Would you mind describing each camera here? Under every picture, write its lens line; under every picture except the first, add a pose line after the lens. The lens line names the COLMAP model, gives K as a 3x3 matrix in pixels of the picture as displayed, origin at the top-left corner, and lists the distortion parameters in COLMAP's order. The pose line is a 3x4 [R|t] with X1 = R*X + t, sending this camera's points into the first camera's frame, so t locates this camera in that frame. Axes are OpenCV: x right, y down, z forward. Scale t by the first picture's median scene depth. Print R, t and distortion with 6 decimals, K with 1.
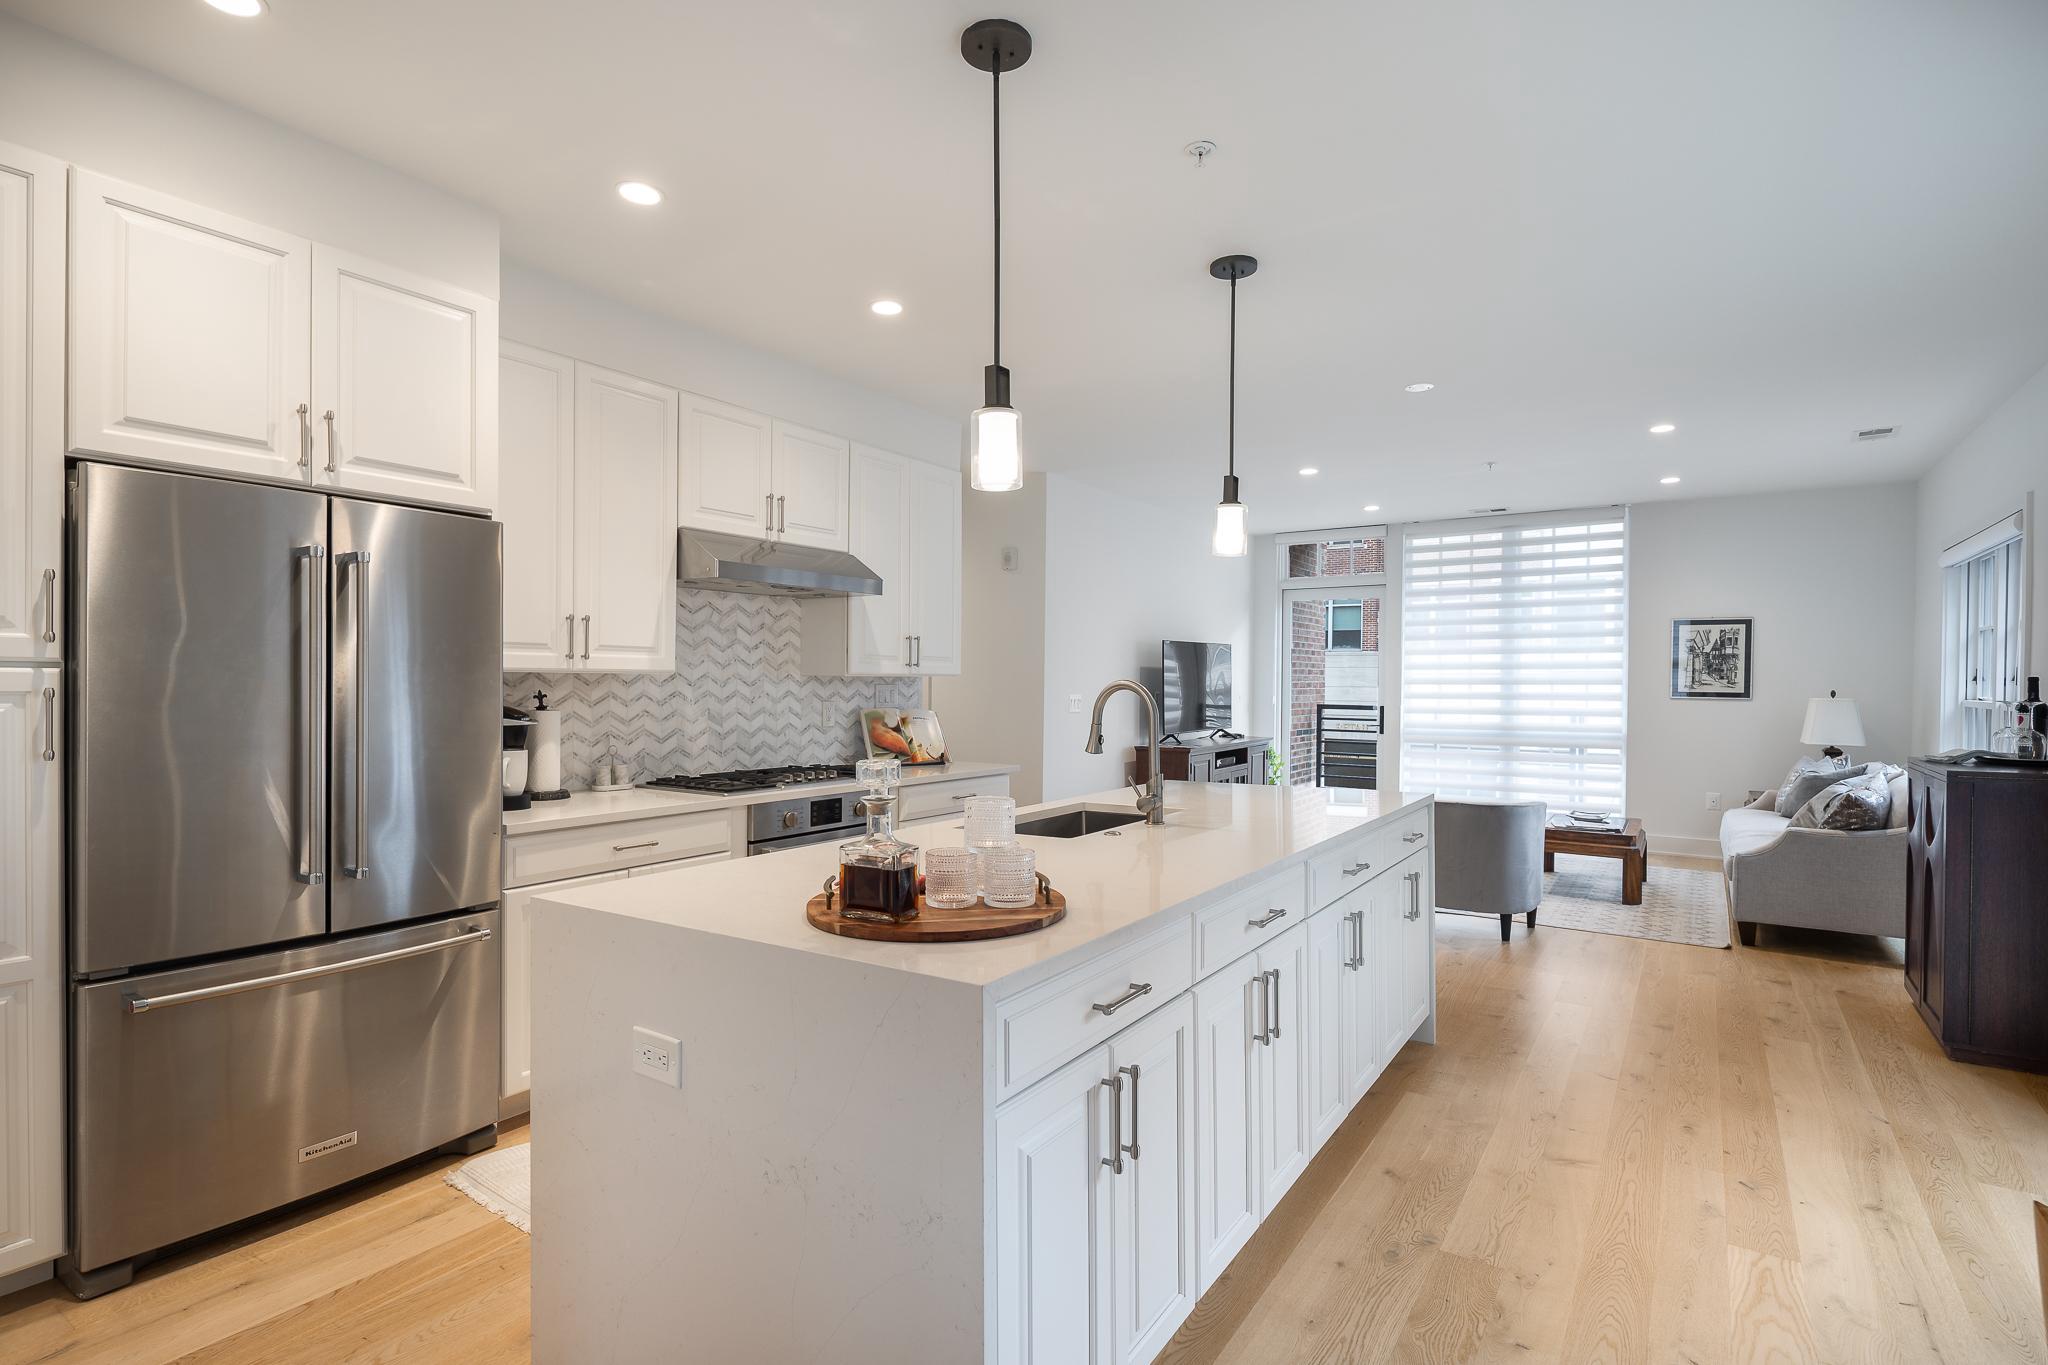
lens RADIAL K [[1000.9, 0, 1007.9], [0, 1000.9, 691.9], [0, 0, 1]] dist [-0.000398, 0.000218]
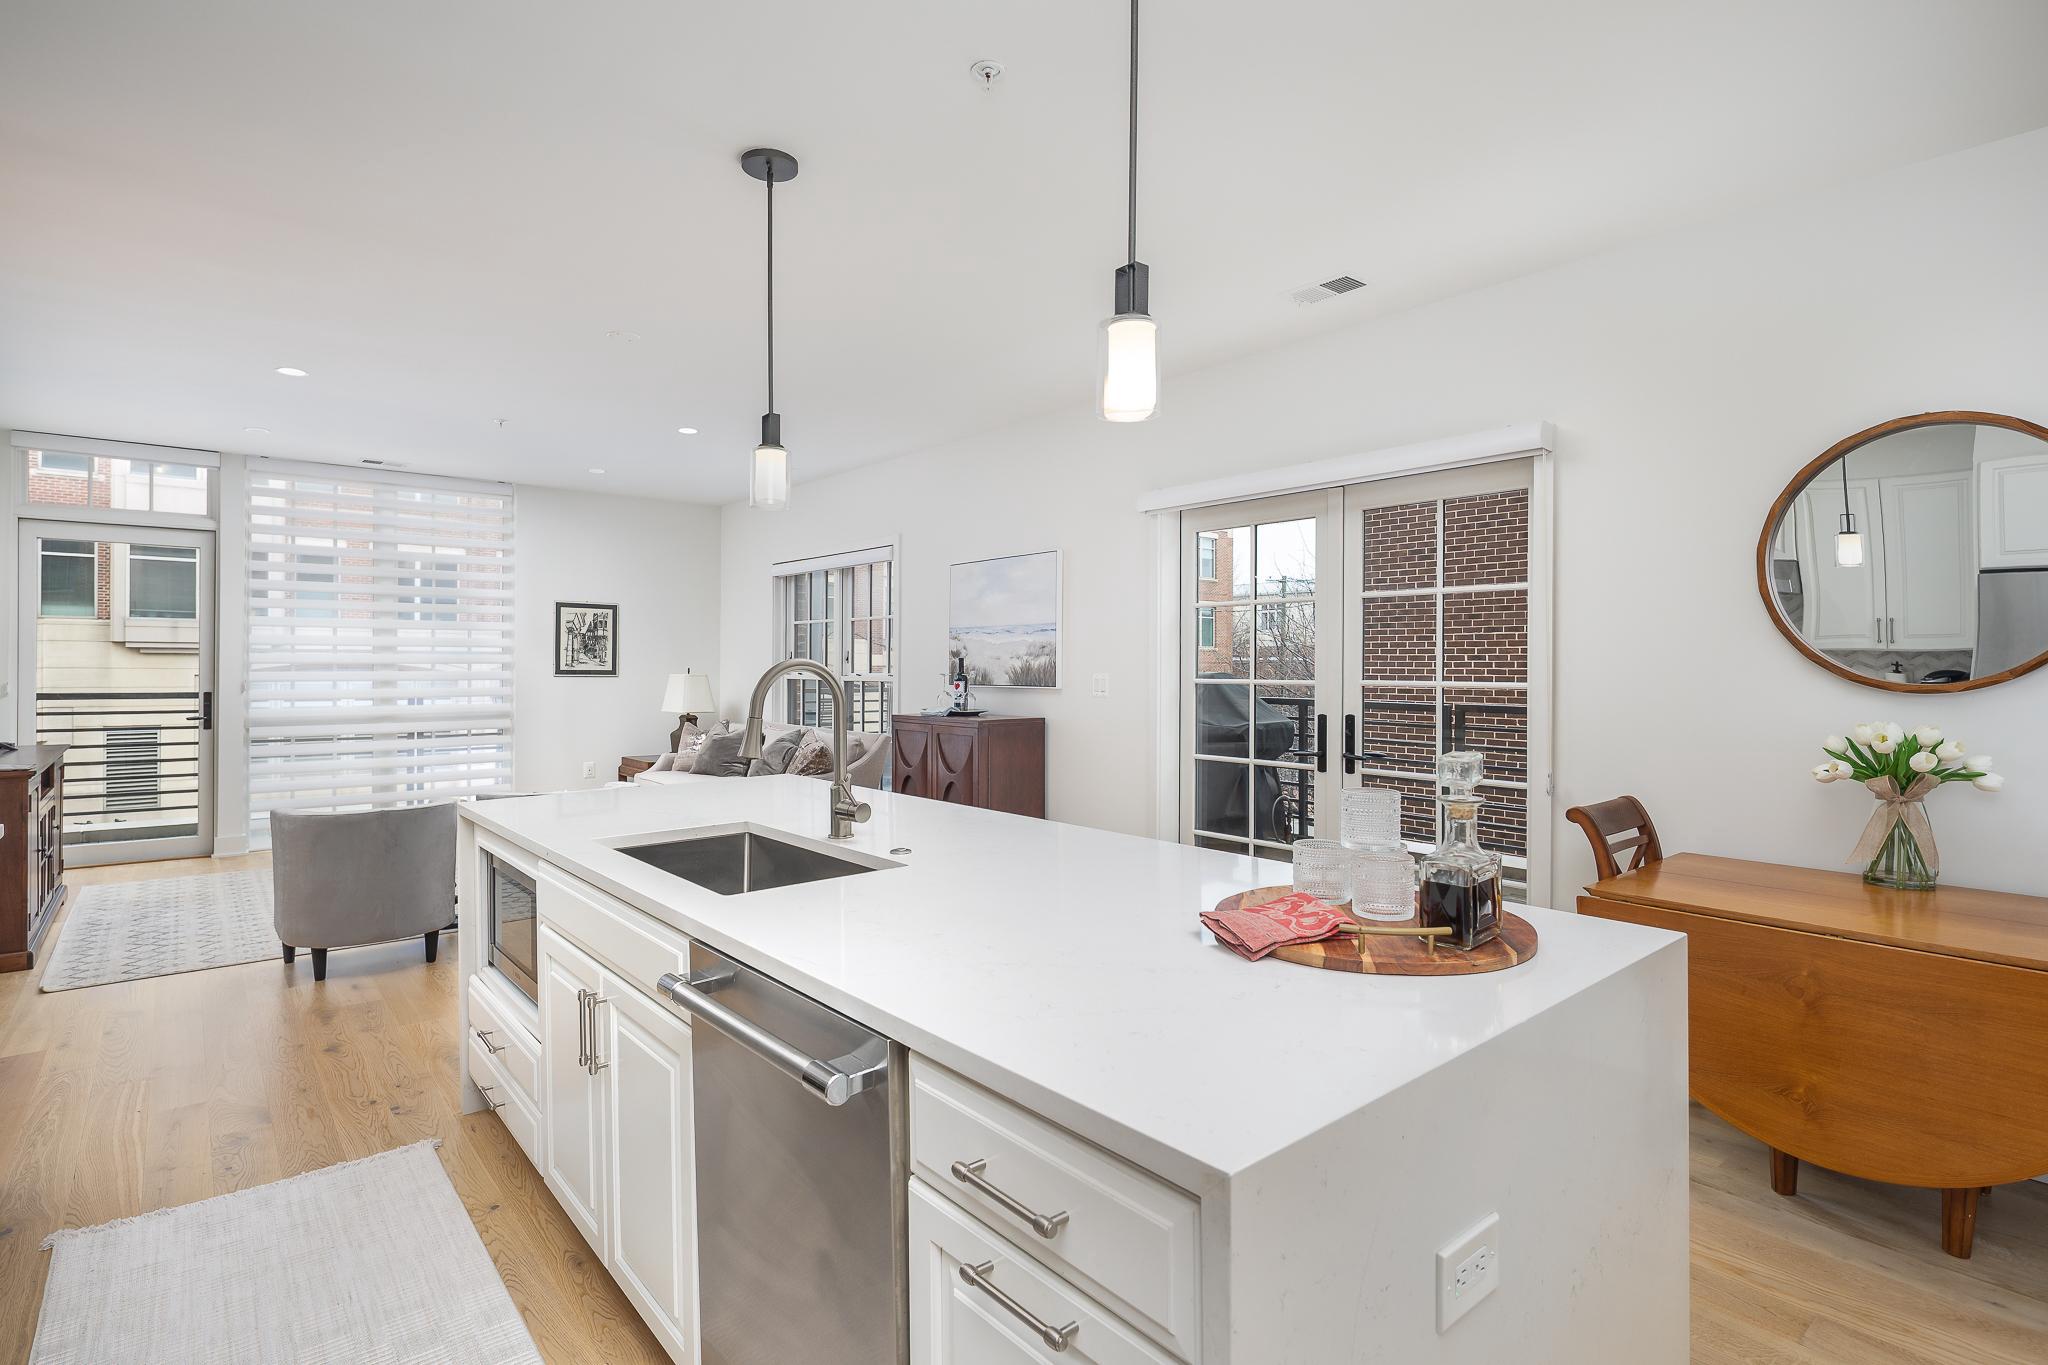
lens RADIAL K [[1013.0, 0, 1018.5], [0, 1013.0, 670.9], [0, 0, 1]] dist [-0.001943, -0.000425]
pose [[0.270952, -0.007833, 0.962561, -0.368164], [0.007962, 0.999951, 0.005897, -0.002586], [-0.962560, 0.006066, 0.271001, 0.397533]]
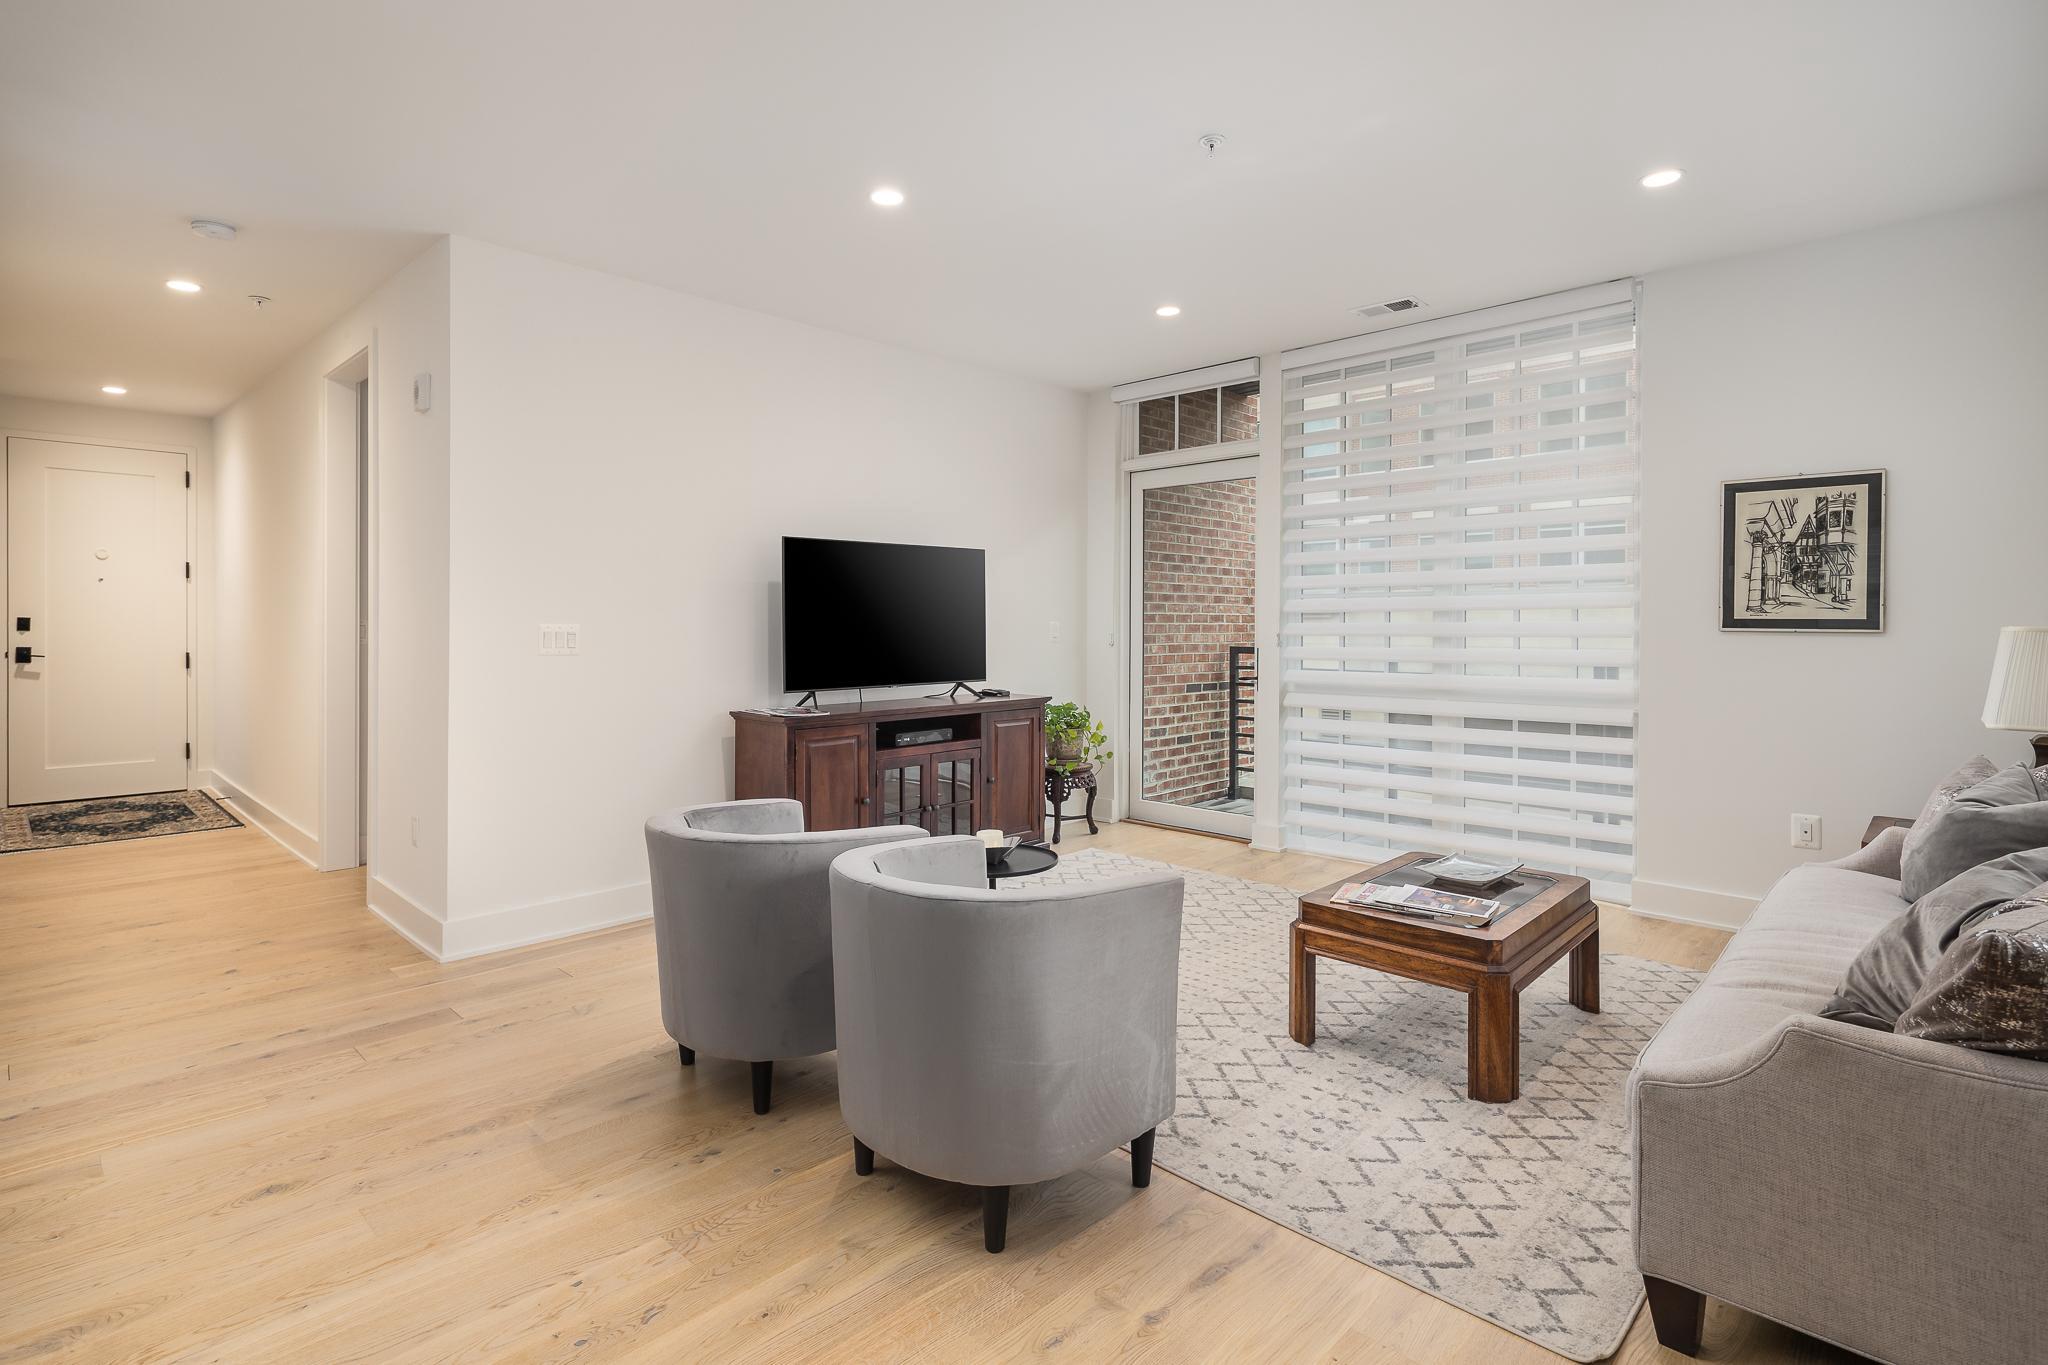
lens RADIAL K [[999.5, 0, 1010.0], [0, 999.5, 630.7], [0, 0, 1]] dist [-0.001488, -0.000994]
pose [[0.986099, -0.001524, -0.166151, 0.617325], [-0.000019, 0.999957, -0.009287, 0.017721], [0.166158, 0.009161, 0.986057, 0.677933]]
